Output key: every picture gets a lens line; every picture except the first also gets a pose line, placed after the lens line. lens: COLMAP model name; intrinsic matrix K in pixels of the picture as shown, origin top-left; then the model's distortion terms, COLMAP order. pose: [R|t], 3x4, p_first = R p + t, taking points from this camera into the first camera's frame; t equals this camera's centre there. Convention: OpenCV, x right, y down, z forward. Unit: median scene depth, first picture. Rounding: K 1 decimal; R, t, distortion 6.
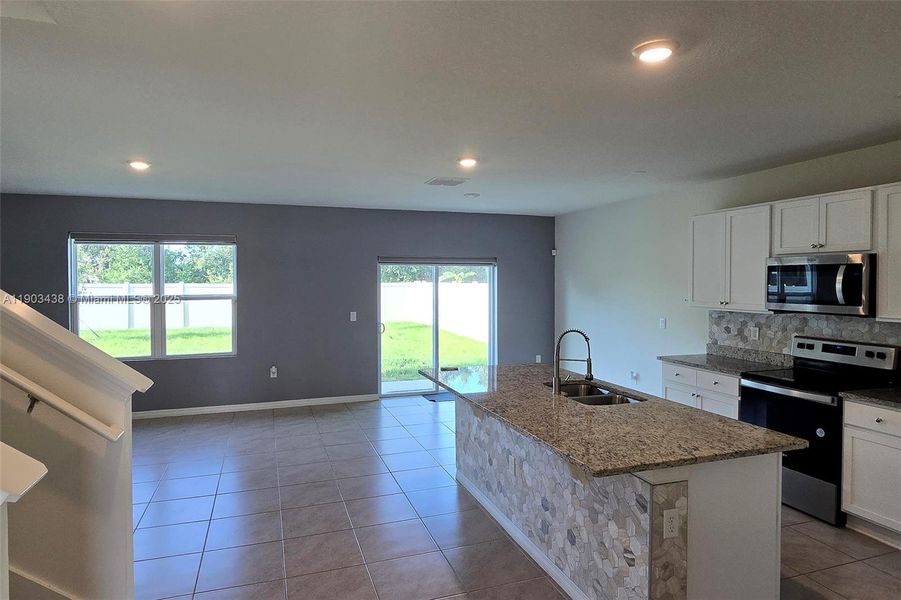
lens RADIAL K [[533.3, 0, 443.4], [0, 533.3, 290.0], [0, 0, 1]] dist [-0.008387, 0.000189]
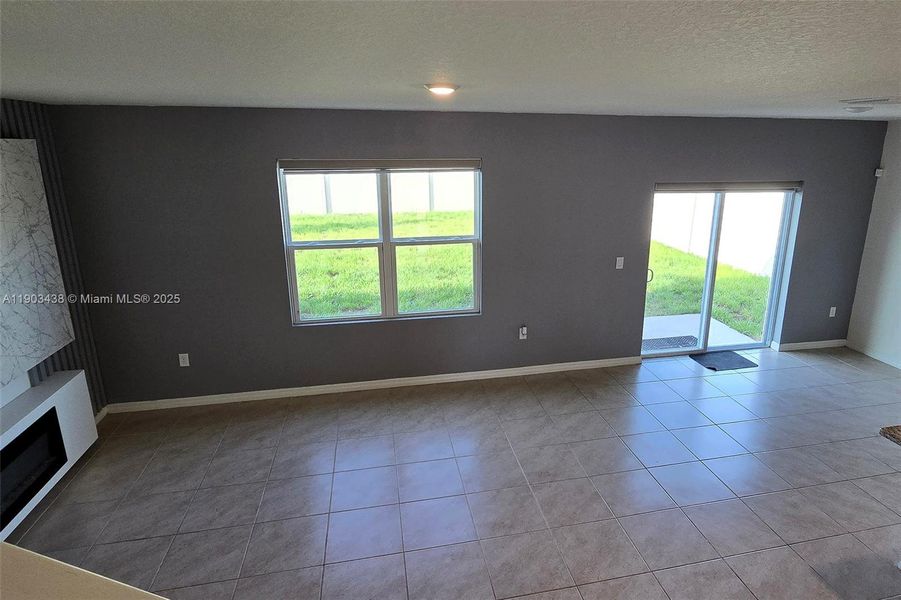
lens RADIAL K [[533.3, 0, 490.3], [0, 533.3, 292.8], [0, 0, 1]] dist [-0.008387, 0.000189]
pose [[0.994715, 0.035055, -0.096506, -0.440183], [-0.009448, 0.967176, 0.253933, -0.161999], [0.102240, -0.251679, 0.962395, 0.356663]]
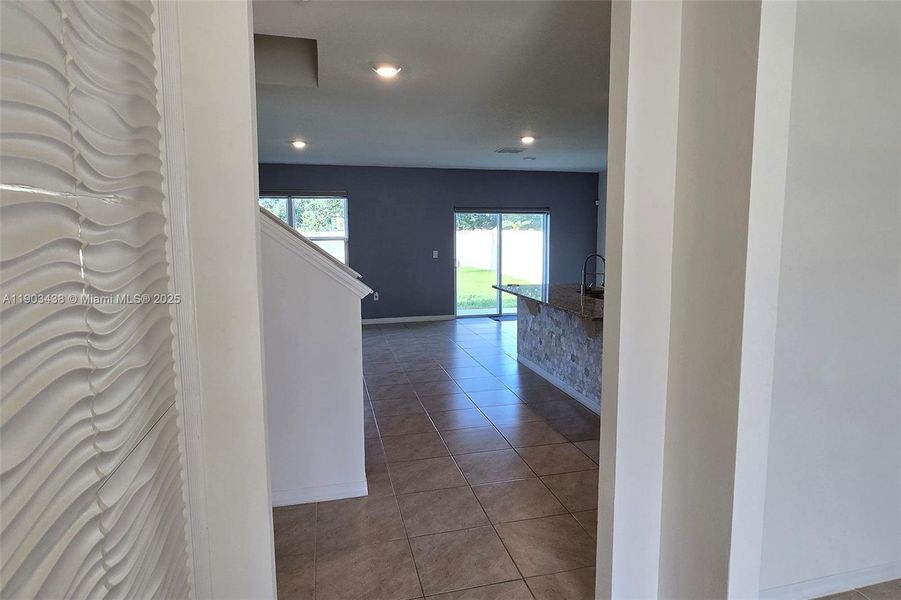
lens RADIAL K [[533.3, 0, 458.8], [0, 533.3, 290.4], [0, 0, 1]] dist [-0.008387, 0.000189]
pose [[0.997222, 0.006481, -0.074200, -0.027556], [0.000524, 0.995573, 0.093992, 0.024583], [0.074481, -0.093770, 0.992804, -0.432904]]
